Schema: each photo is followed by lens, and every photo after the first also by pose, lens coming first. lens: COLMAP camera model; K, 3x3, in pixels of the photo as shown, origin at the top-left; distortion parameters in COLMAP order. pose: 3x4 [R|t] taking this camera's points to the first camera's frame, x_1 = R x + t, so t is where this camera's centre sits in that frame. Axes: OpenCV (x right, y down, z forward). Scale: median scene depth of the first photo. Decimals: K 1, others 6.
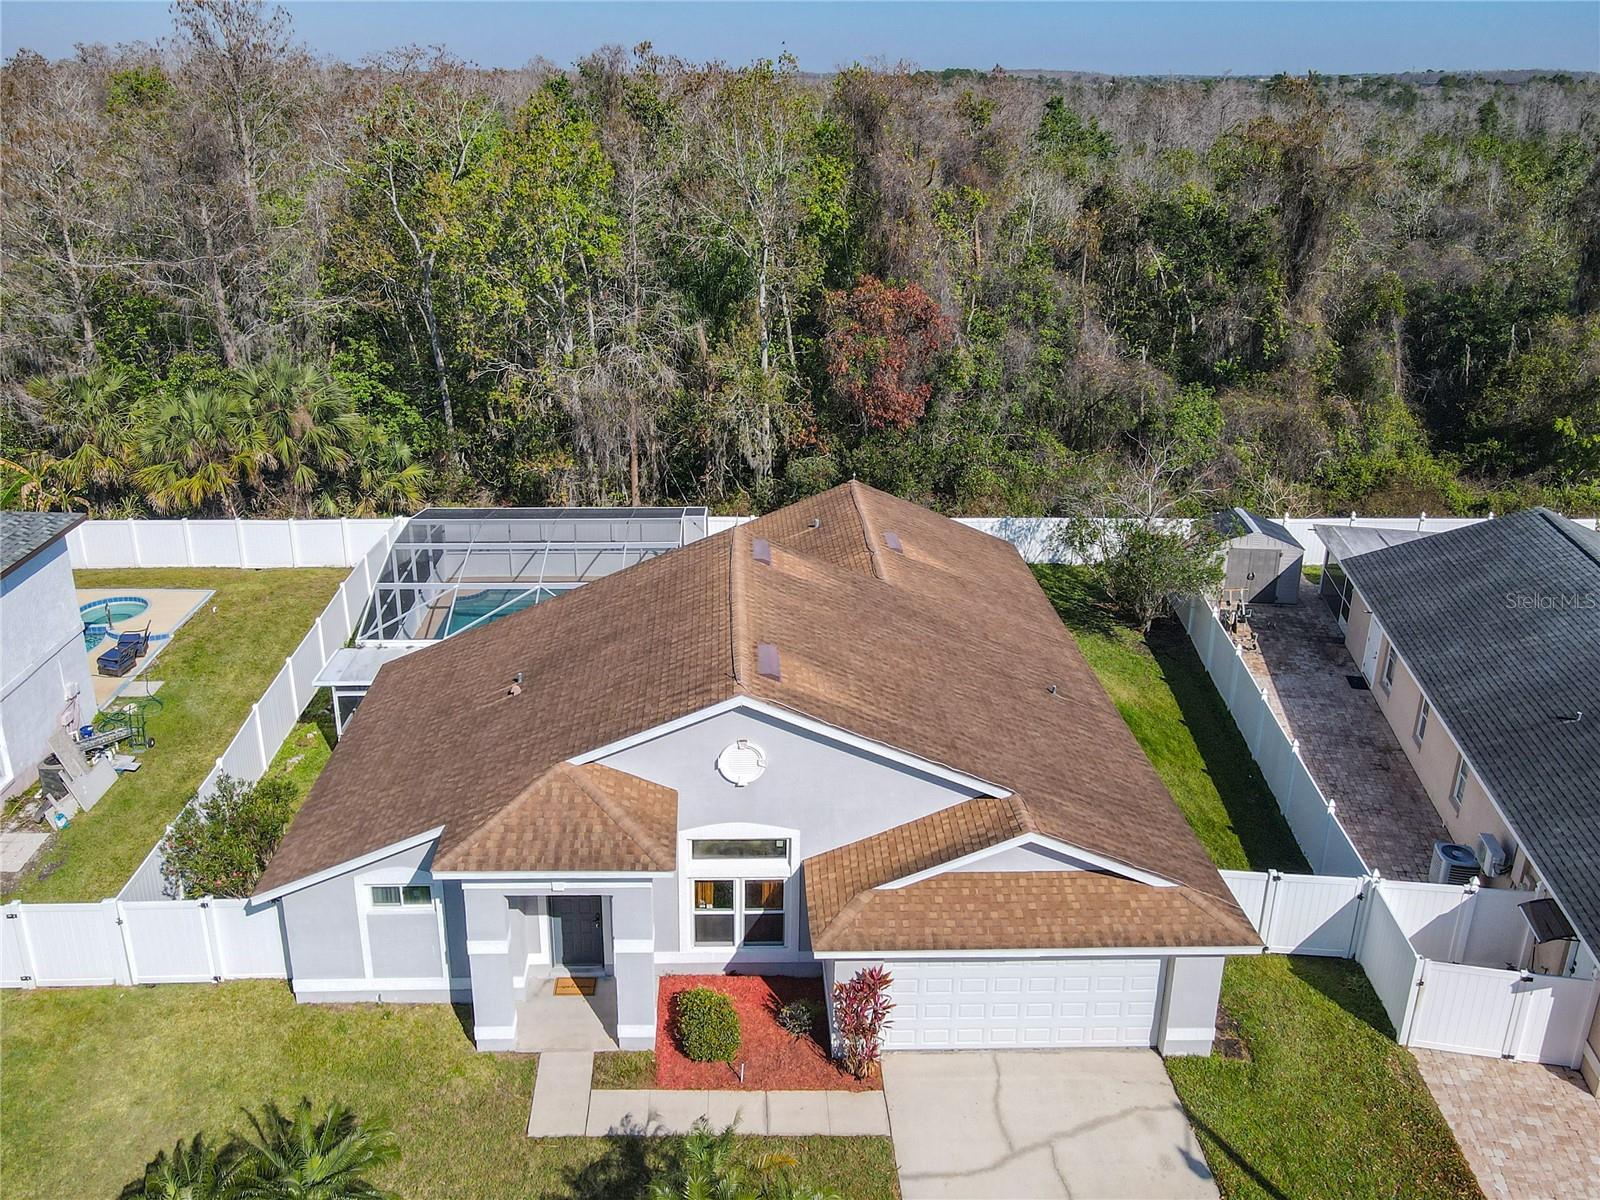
lens RADIAL K [[1228.5, 0, 744.4], [0, 1228.5, 487.0], [0, 0, 1]] dist [0.010303, -0.000453]
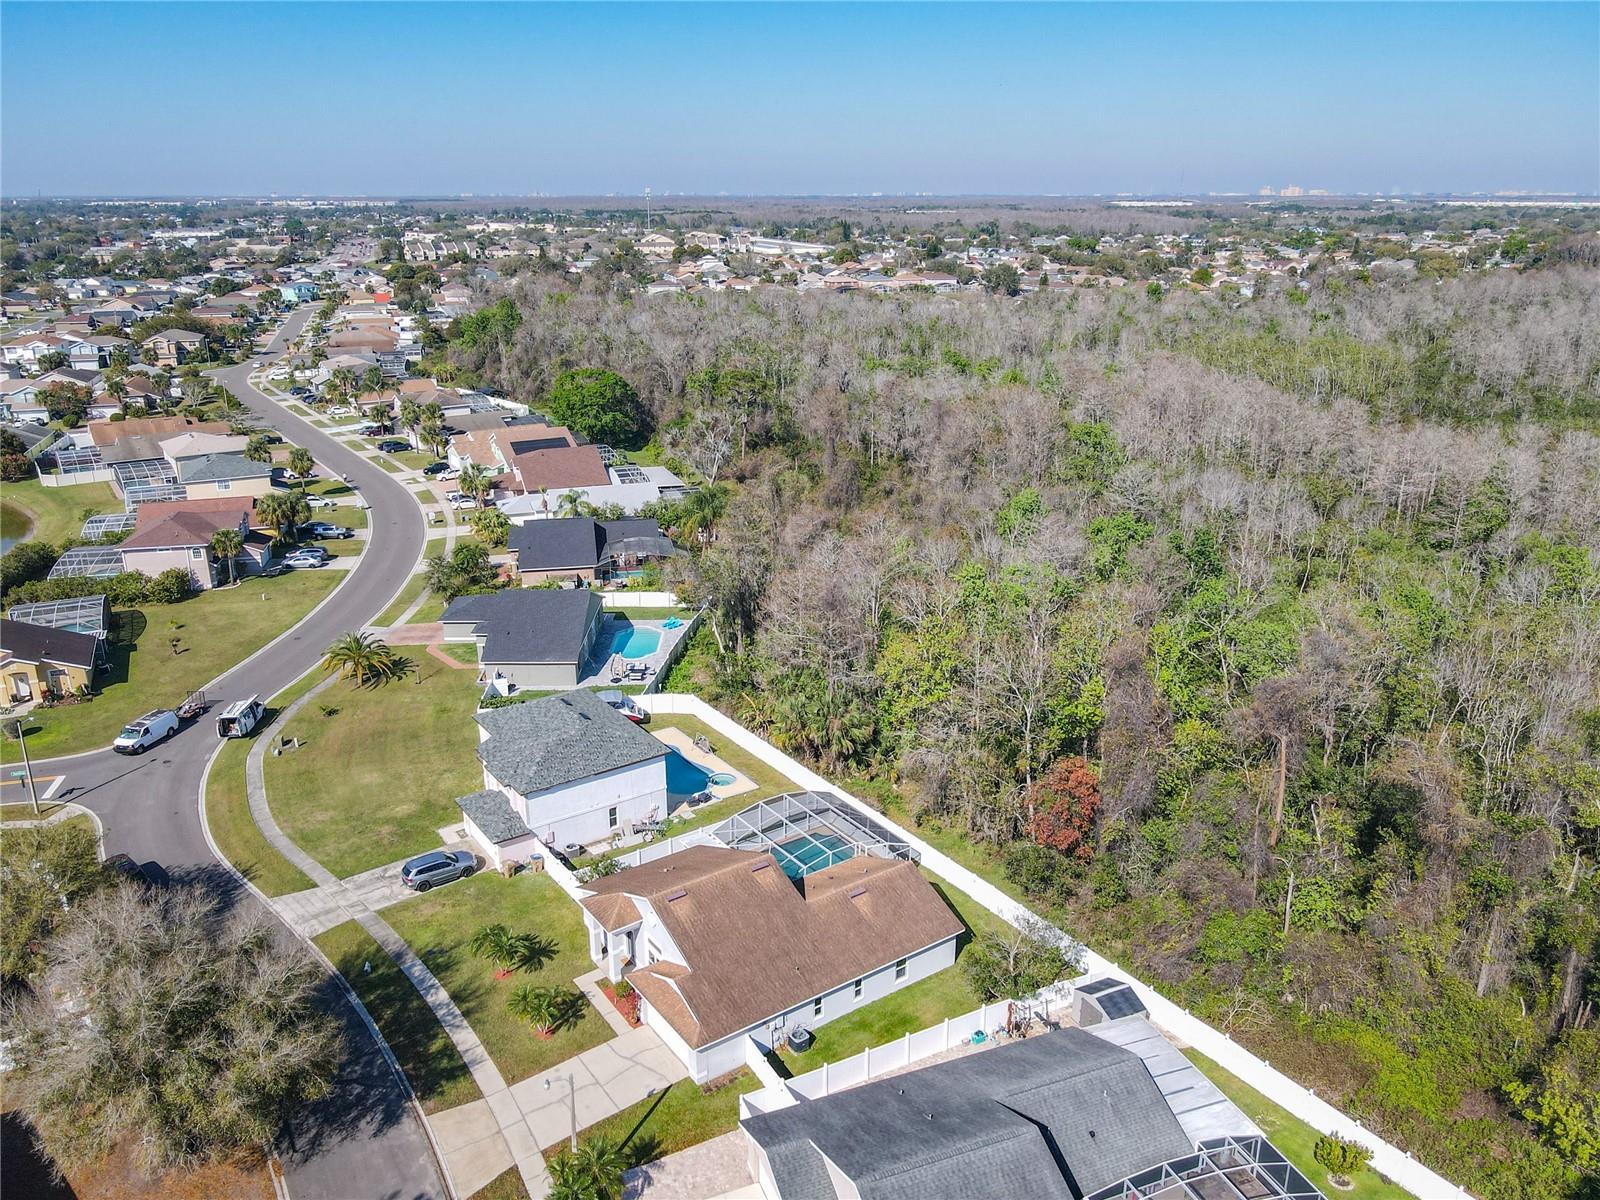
lens RADIAL K [[1188.2, 0, 797.2], [0, 1188.2, 608.0], [0, 0, 1]] dist [0.004771, 0.006633]
pose [[0.559655, 0.271809, -0.782884, 2.300056], [-0.258790, 0.954762, 0.146484, -1.049458], [0.787283, 0.120622, 0.604678, -0.637275]]
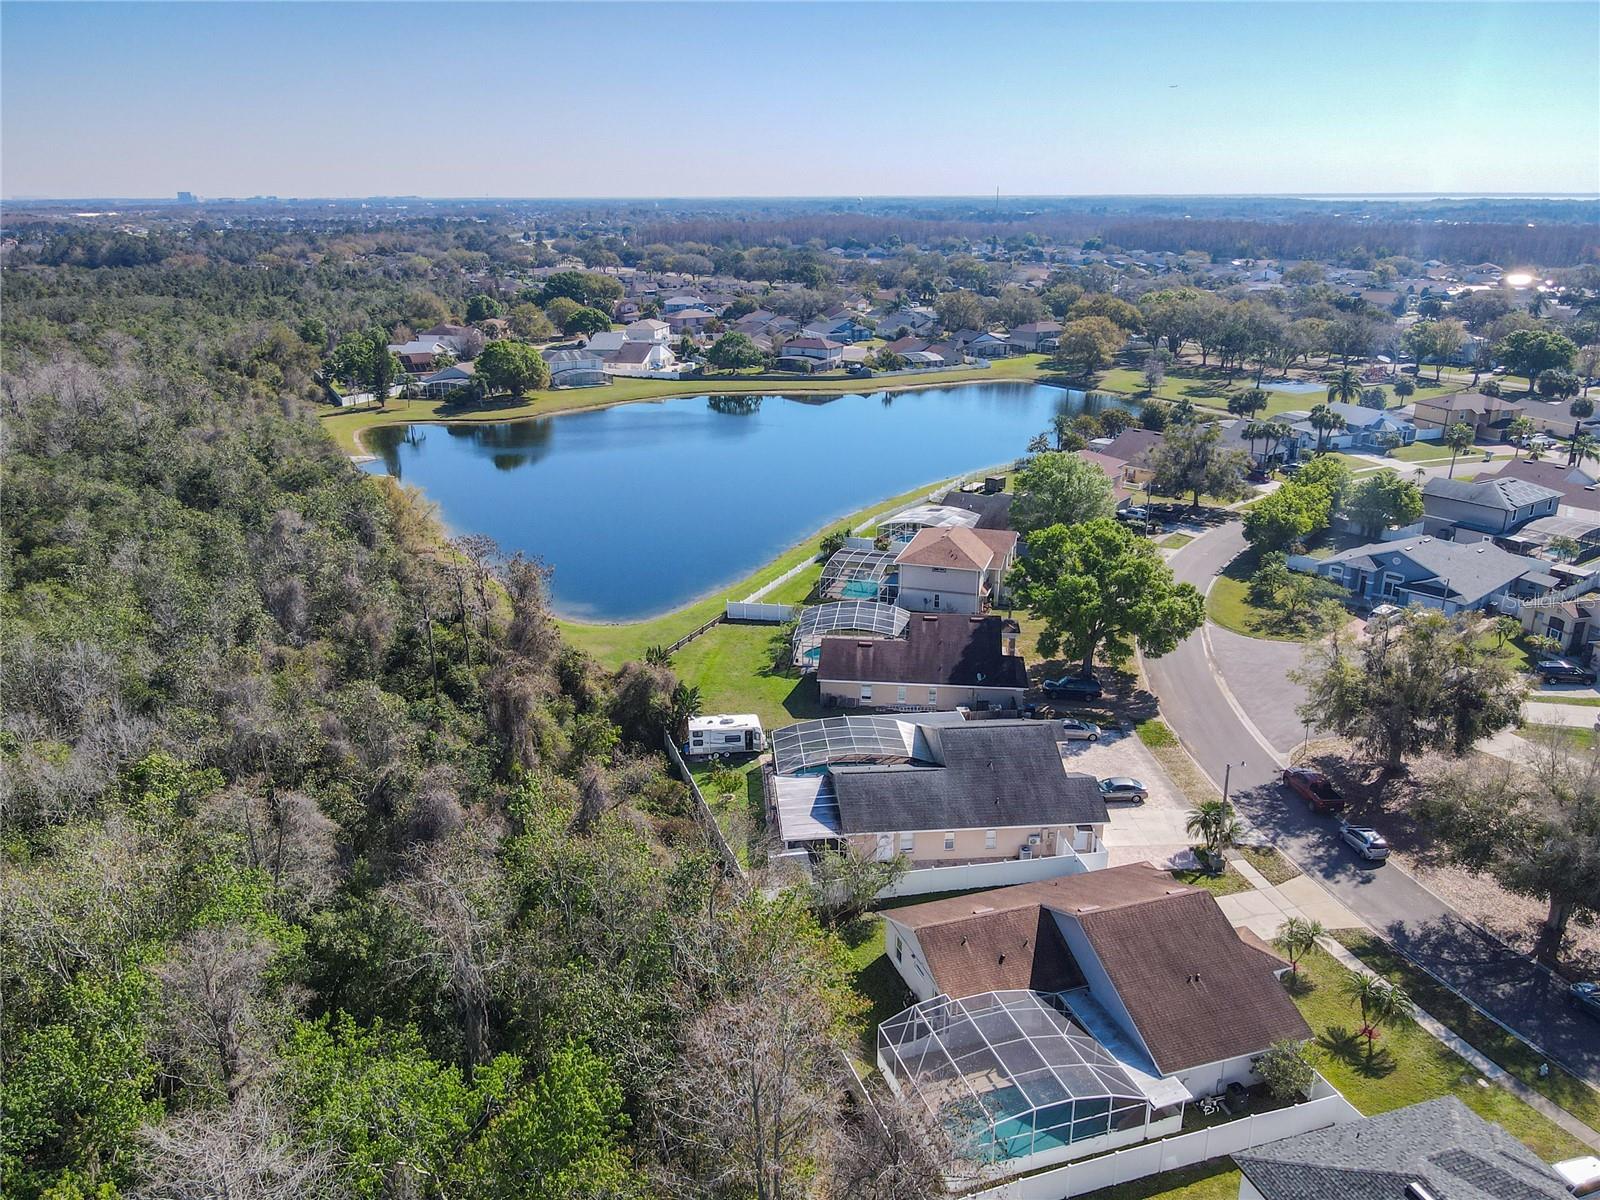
lens RADIAL K [[1198.8, 0, 794.2], [0, 1198.8, 601.2], [0, 0, 1]] dist [-0.000840, 0.009037]
pose [[-0.285855, -0.307894, 0.907463, -2.174019], [0.308099, 0.867167, 0.391275, -1.923482], [-0.907393, 0.391436, -0.153022, 2.020258]]
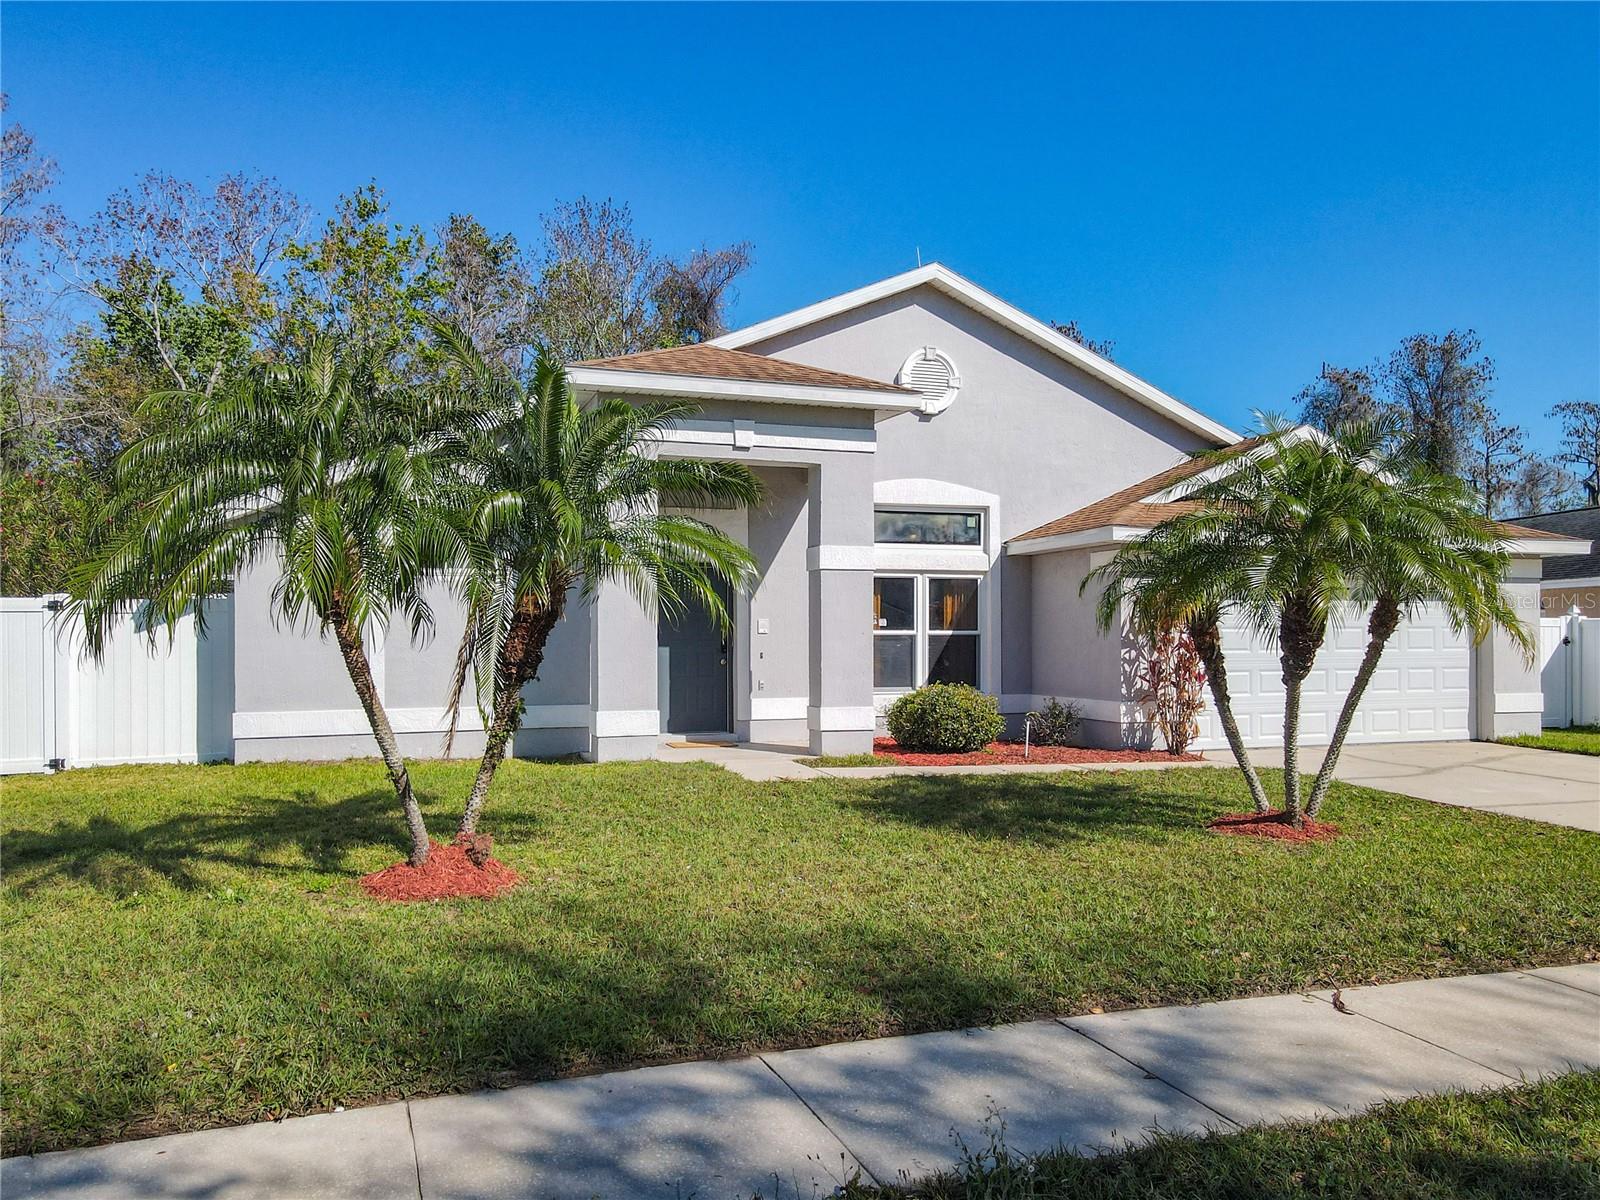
lens RADIAL K [[1221.7, 0, 798.4], [0, 1221.7, 623.9], [0, 0, 1]] dist [0.020713, 0.009535]
pose [[0.949788, -0.001639, 0.312891, -0.290877], [0.104445, 0.944292, -0.312097, 0.554955], [-0.294948, 0.329106, 0.897048, 0.397419]]
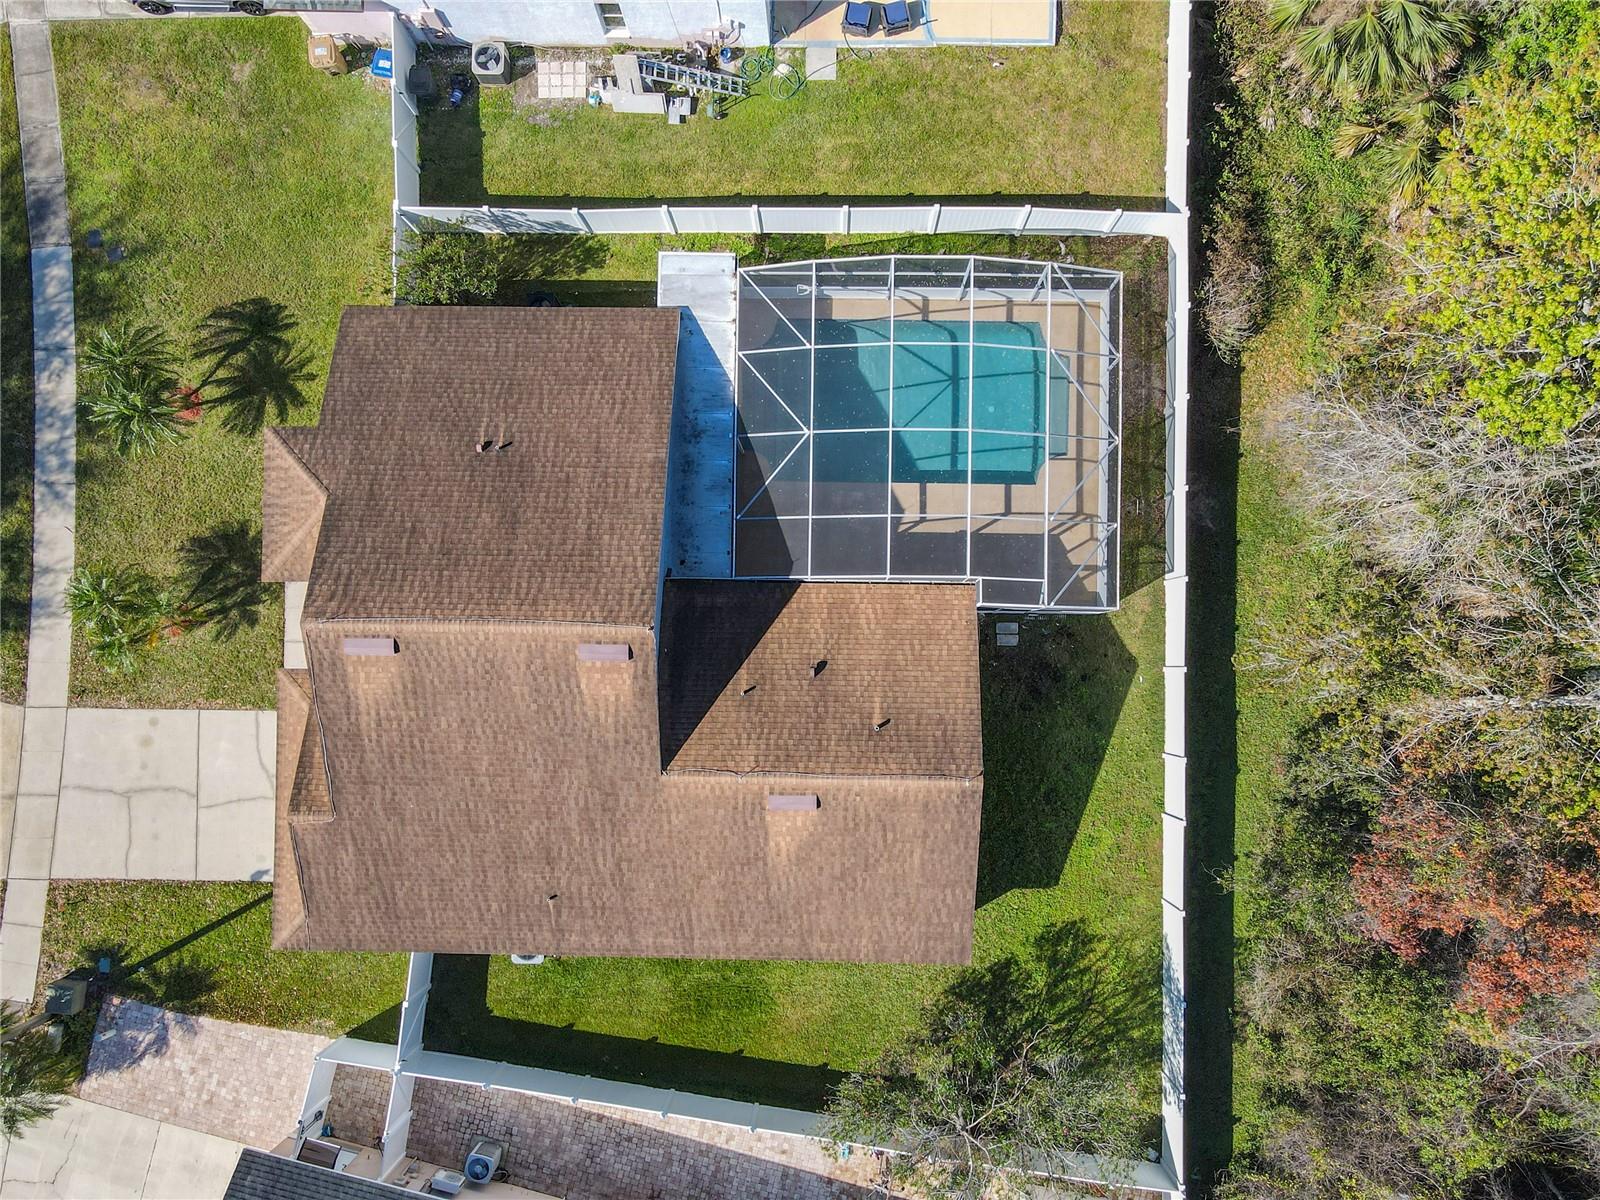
lens RADIAL K [[1185.8, 0, 807.7], [0, 1185.8, 649.0], [0, 0, 1]] dist [0.010450, 0.008102]
pose [[-0.033996, 0.999347, -0.012257, 0.021827], [-0.294269, 0.001711, 0.955721, -1.175065], [0.955118, 0.036097, 0.294019, 1.065916]]
